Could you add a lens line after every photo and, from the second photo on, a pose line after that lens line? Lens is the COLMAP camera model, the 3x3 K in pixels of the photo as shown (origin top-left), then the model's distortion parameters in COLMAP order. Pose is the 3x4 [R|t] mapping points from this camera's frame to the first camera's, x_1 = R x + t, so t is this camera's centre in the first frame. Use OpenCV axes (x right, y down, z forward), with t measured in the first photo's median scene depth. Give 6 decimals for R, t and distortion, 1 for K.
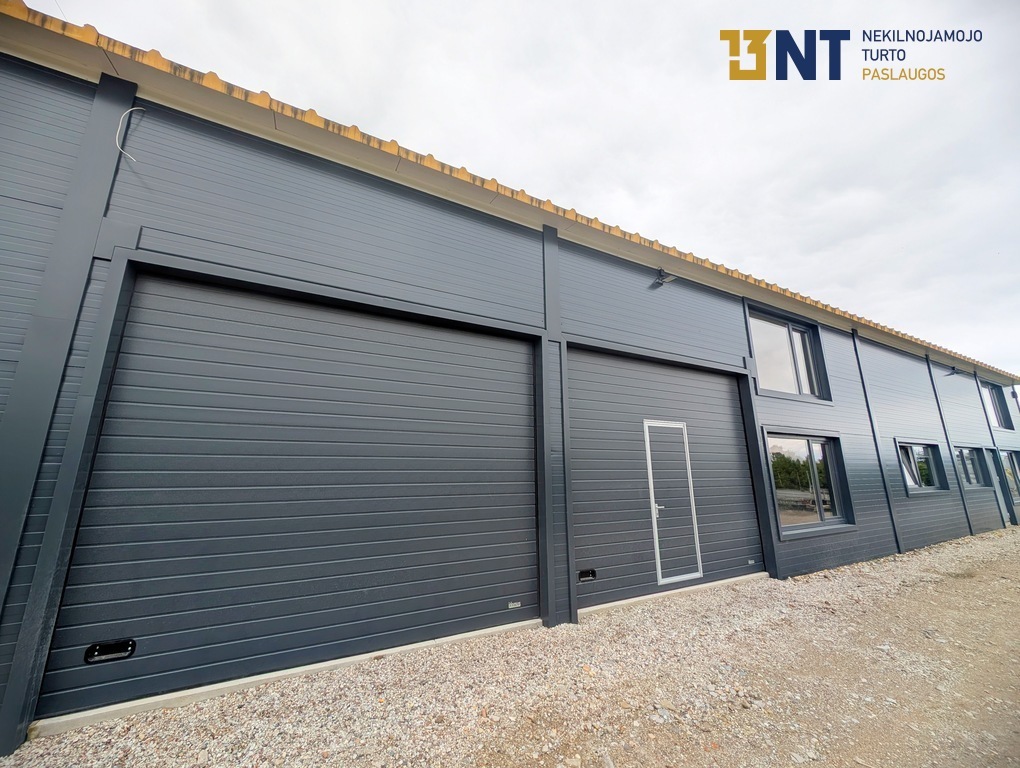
lens RADIAL K [[364.2, 0, 509.4], [0, 364.2, 390.1], [0, 0, 1]] dist [-0.009242, -0.000059]
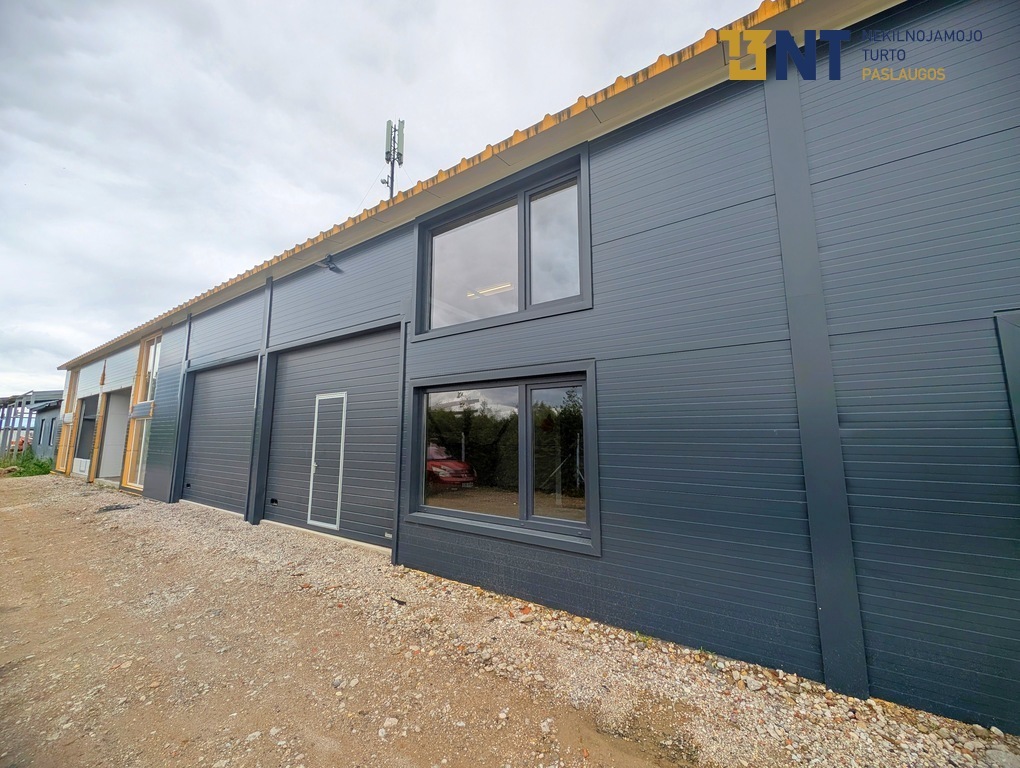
lens RADIAL K [[384.6, 0, 510.6], [0, 384.6, 381.9], [0, 0, 1]] dist [0.011664, -0.005400]
pose [[0.512067, -0.117006, -0.850939, 1.820709], [0.189414, 0.981673, -0.020999, 0.189090], [0.837801, -0.150427, 0.524845, 0.870999]]
